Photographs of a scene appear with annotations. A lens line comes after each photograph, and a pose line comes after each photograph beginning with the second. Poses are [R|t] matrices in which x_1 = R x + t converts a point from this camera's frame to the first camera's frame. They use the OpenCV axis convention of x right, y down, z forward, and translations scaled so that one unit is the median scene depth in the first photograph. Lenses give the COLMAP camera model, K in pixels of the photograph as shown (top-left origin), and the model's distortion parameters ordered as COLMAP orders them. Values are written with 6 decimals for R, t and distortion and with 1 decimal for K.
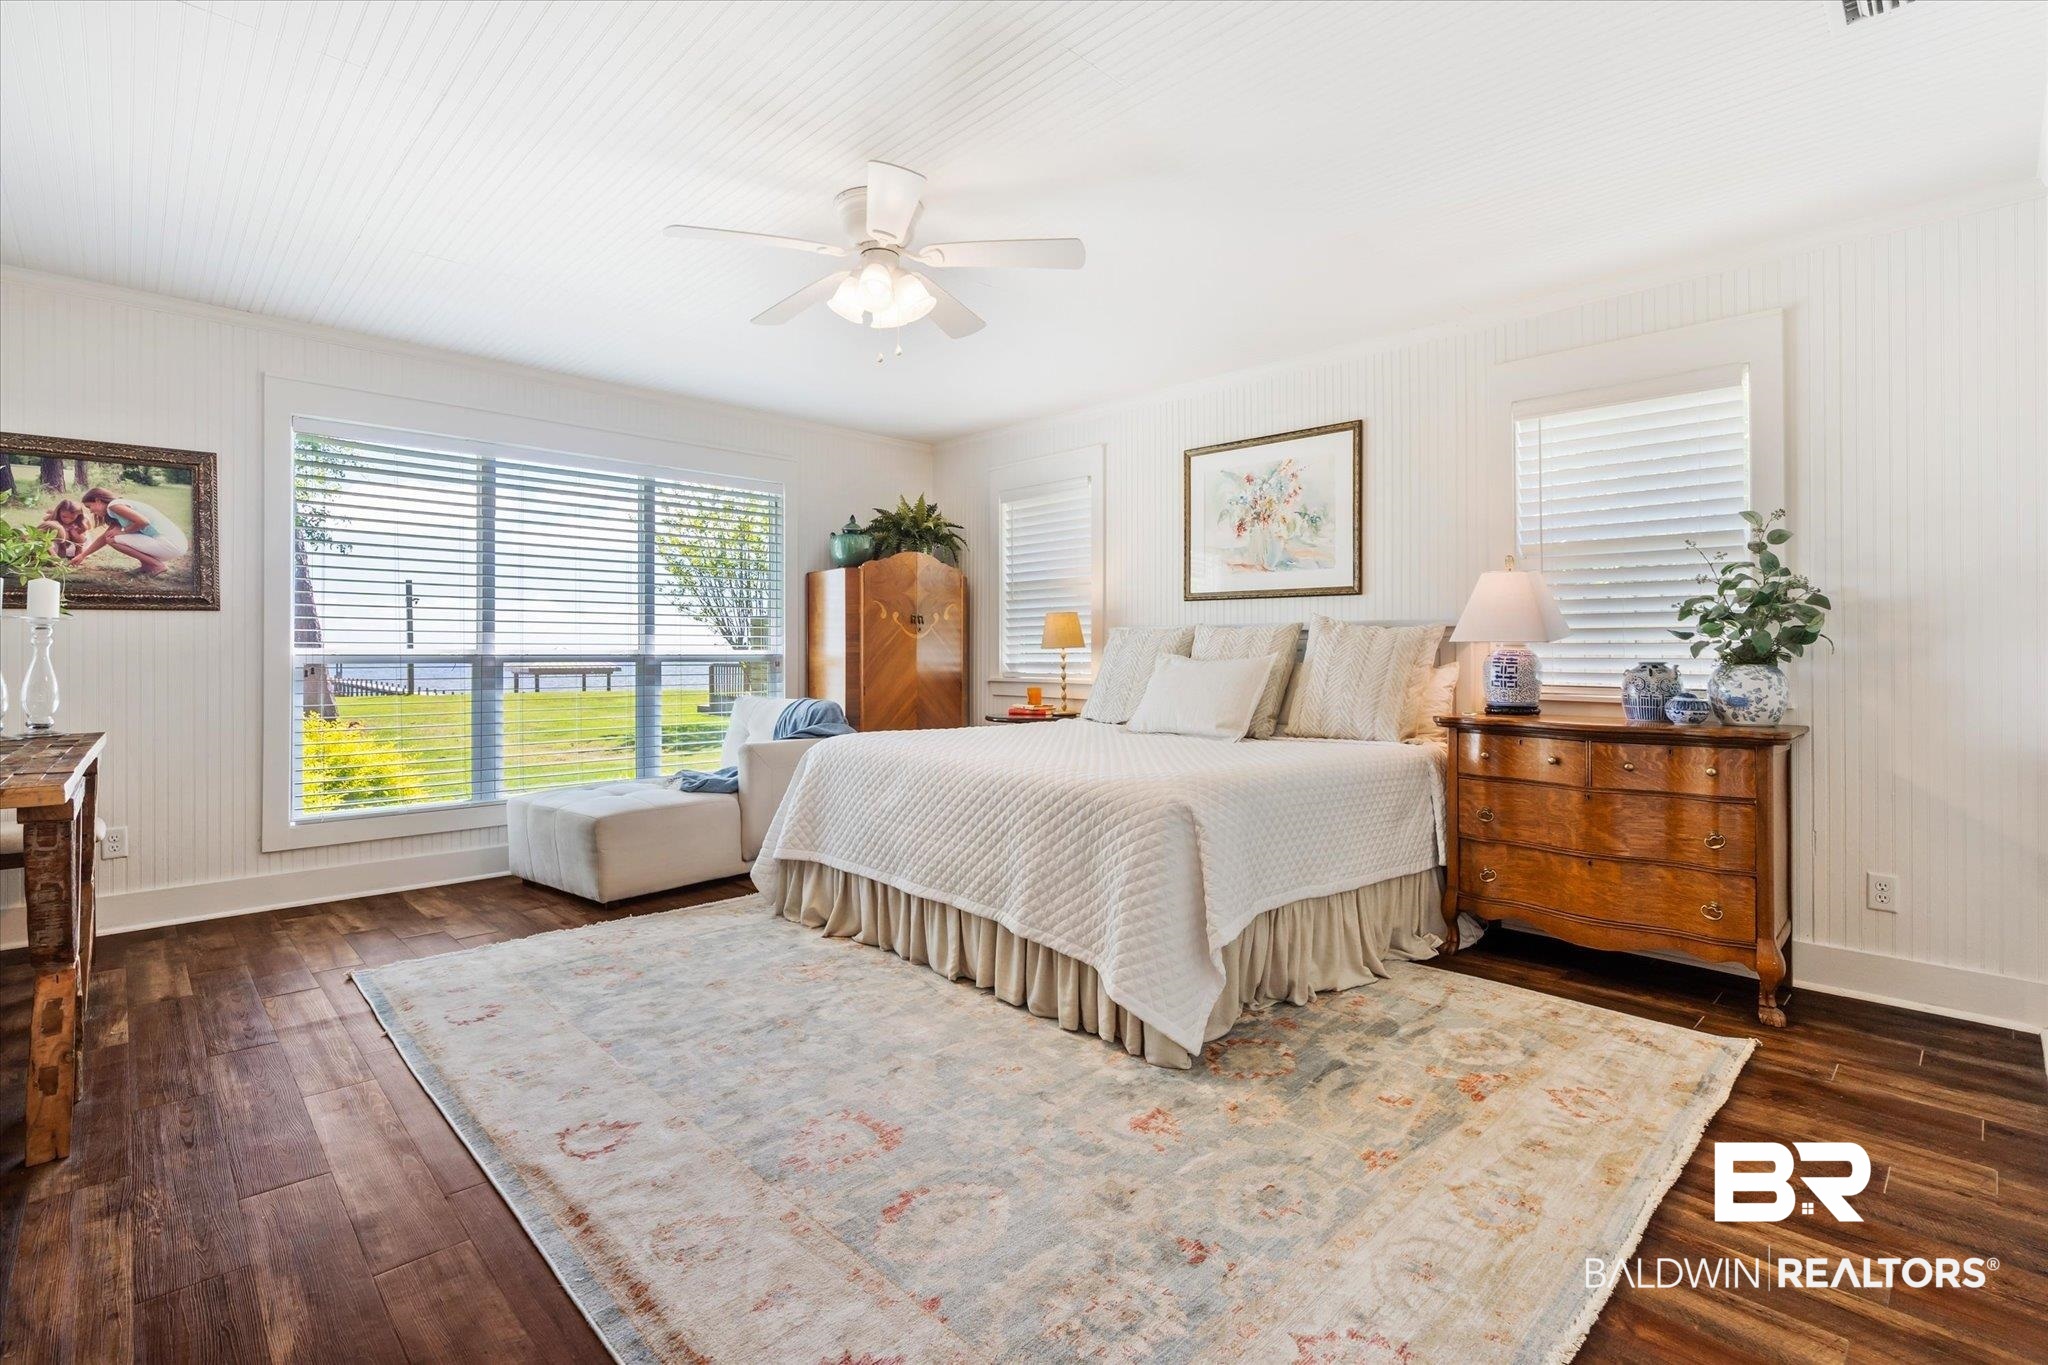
lens RADIAL K [[947.9, 0, 993.4], [0, 947.9, 646.9], [0, 0, 1]] dist [-0.001336, 0.000116]
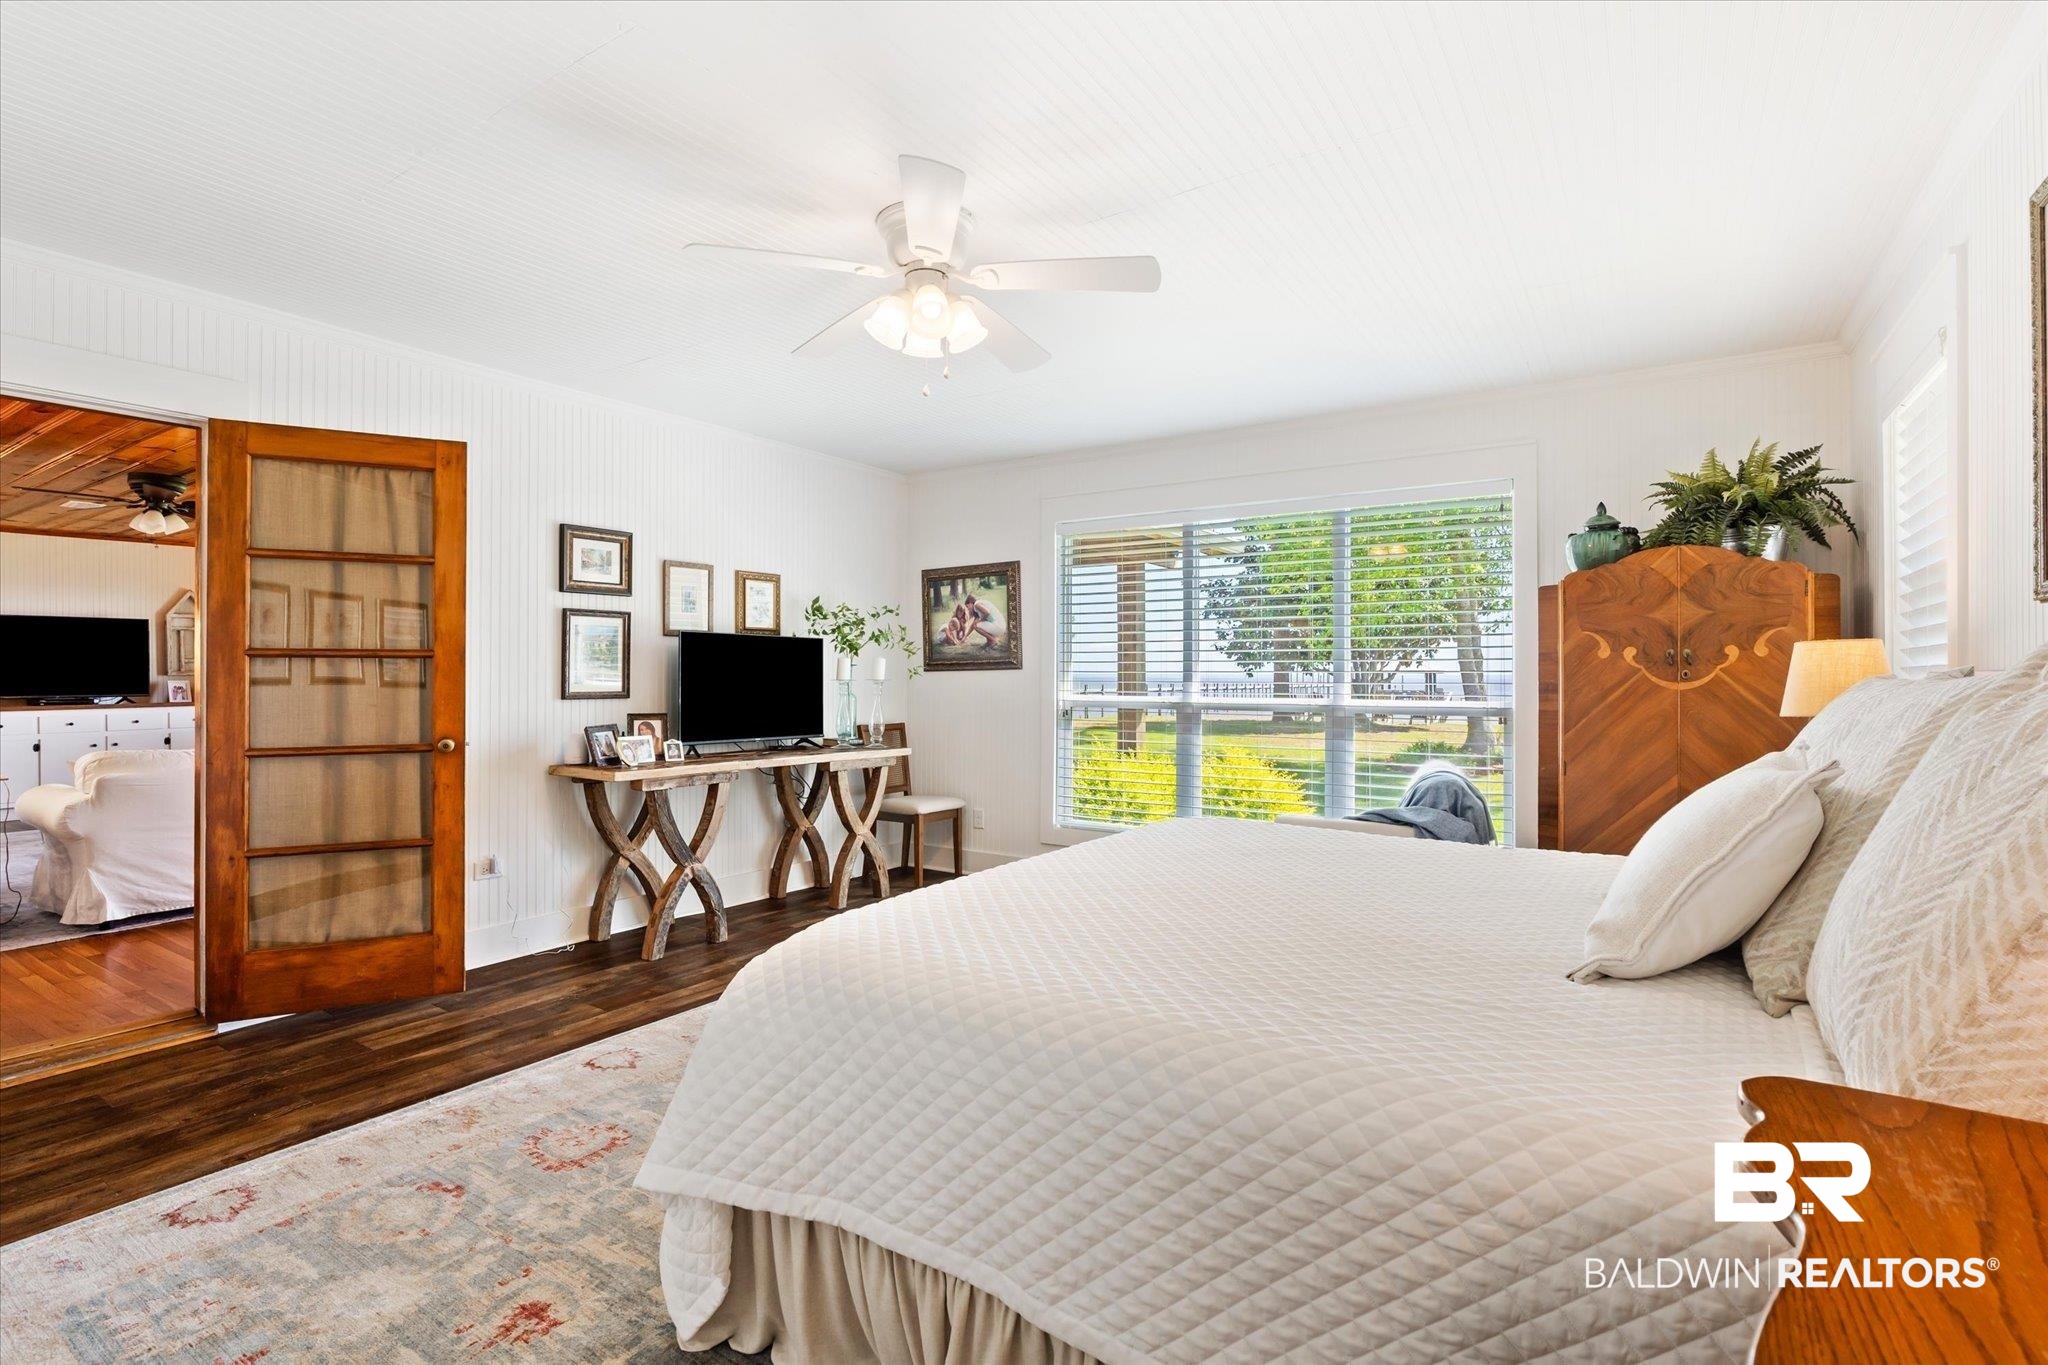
lens RADIAL K [[939.4, 0, 1038.3], [0, 939.4, 679.2], [0, 0, 1]] dist [-0.004664, -0.000268]
pose [[0.246614, 0.003250, -0.969108, 0.608190], [0.004814, 0.999978, 0.004579, -0.030864], [0.969102, -0.005795, 0.246593, 0.705030]]
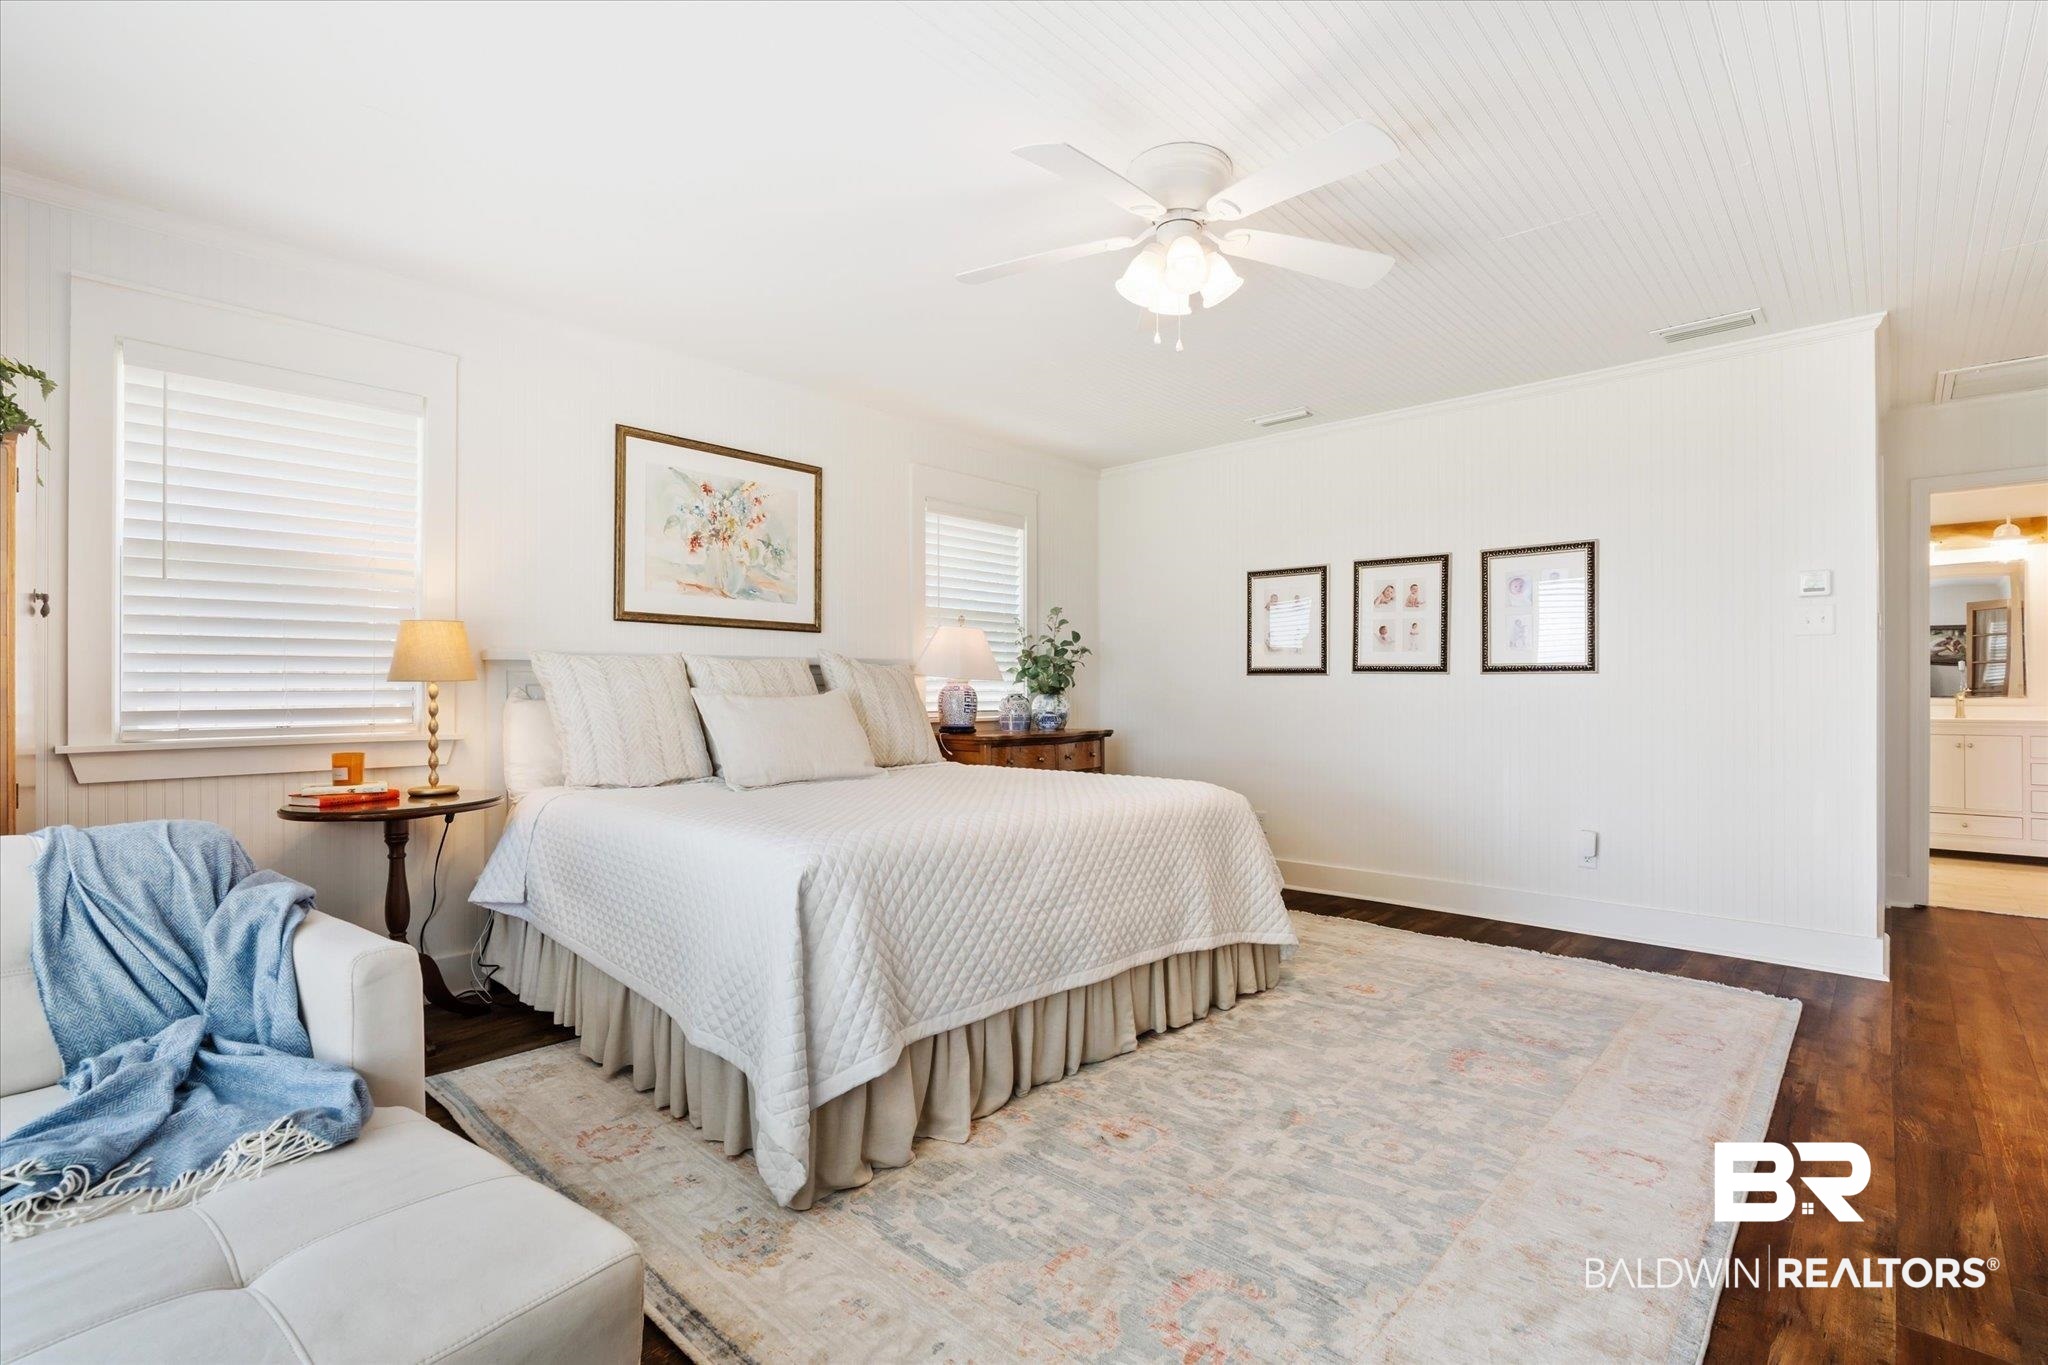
lens RADIAL K [[939.4, 0, 1038.3], [0, 939.4, 679.2], [0, 0, 1]] dist [-0.004664, -0.000268]
pose [[-0.083211, 0.006404, 0.996511, -0.782332], [-0.006959, 0.999951, -0.007007, 0.002492], [-0.996508, -0.007518, -0.083163, 0.975984]]
